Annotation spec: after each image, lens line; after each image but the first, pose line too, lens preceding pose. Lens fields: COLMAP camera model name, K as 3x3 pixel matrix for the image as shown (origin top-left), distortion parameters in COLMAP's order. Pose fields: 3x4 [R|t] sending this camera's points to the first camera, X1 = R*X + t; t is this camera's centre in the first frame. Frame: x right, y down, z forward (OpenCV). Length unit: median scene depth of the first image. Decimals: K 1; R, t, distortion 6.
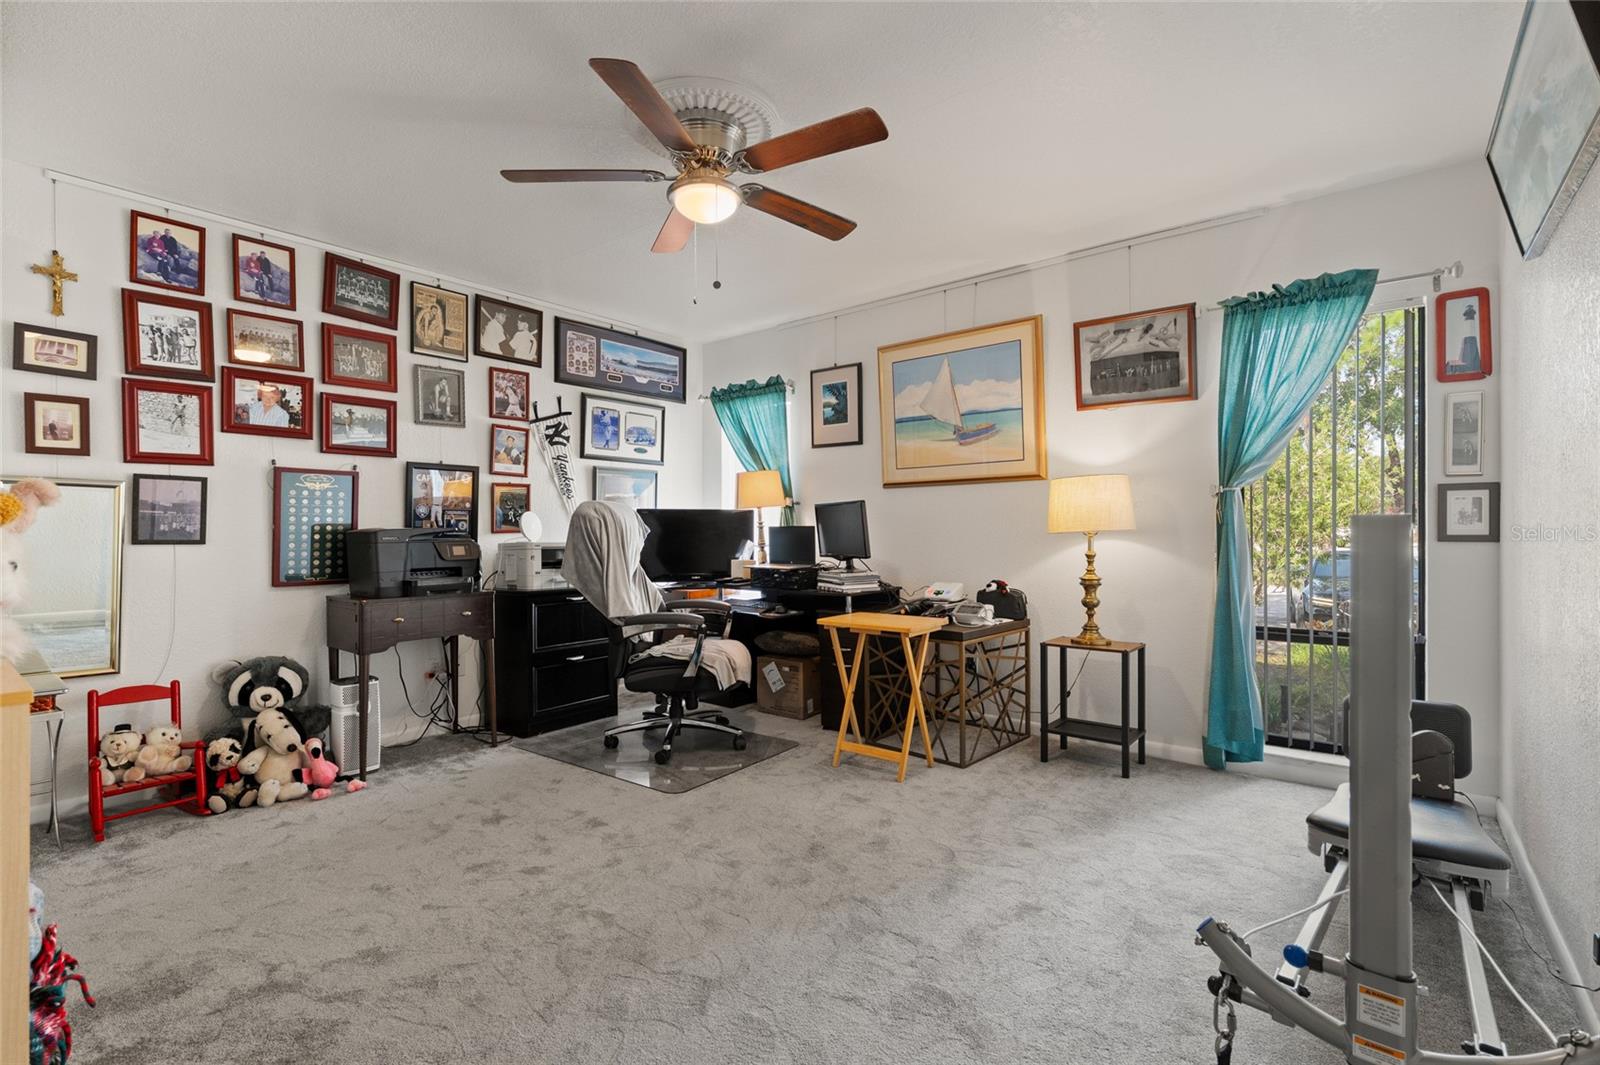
lens RADIAL K [[748.3, 0, 795.1], [0, 748.3, 531.9], [0, 0, 1]] dist [-0.001229, -0.001397]
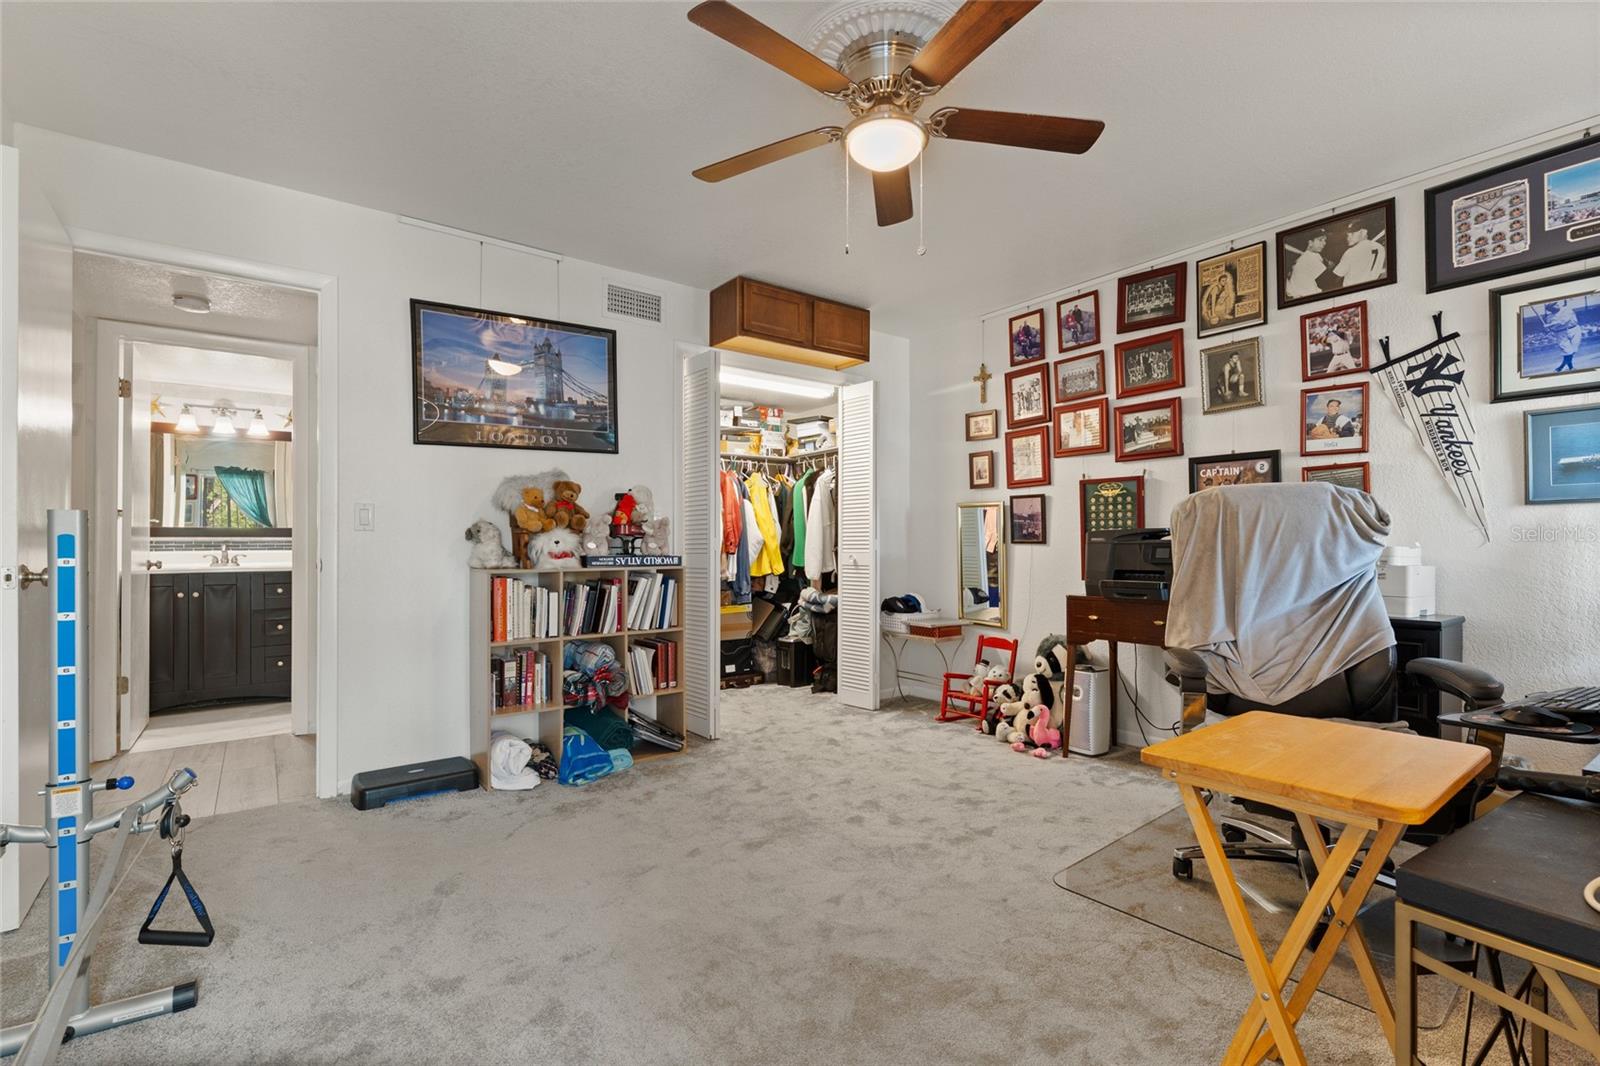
lens RADIAL K [[748.3, 0, 797.6], [0, 748.3, 537.1], [0, 0, 1]] dist [-0.001229, -0.001397]
pose [[-0.280966, -0.003829, -0.959710, 0.535948], [0.003726, 0.999980, -0.005080, 0.008183], [0.959711, -0.005003, -0.280946, 0.822459]]
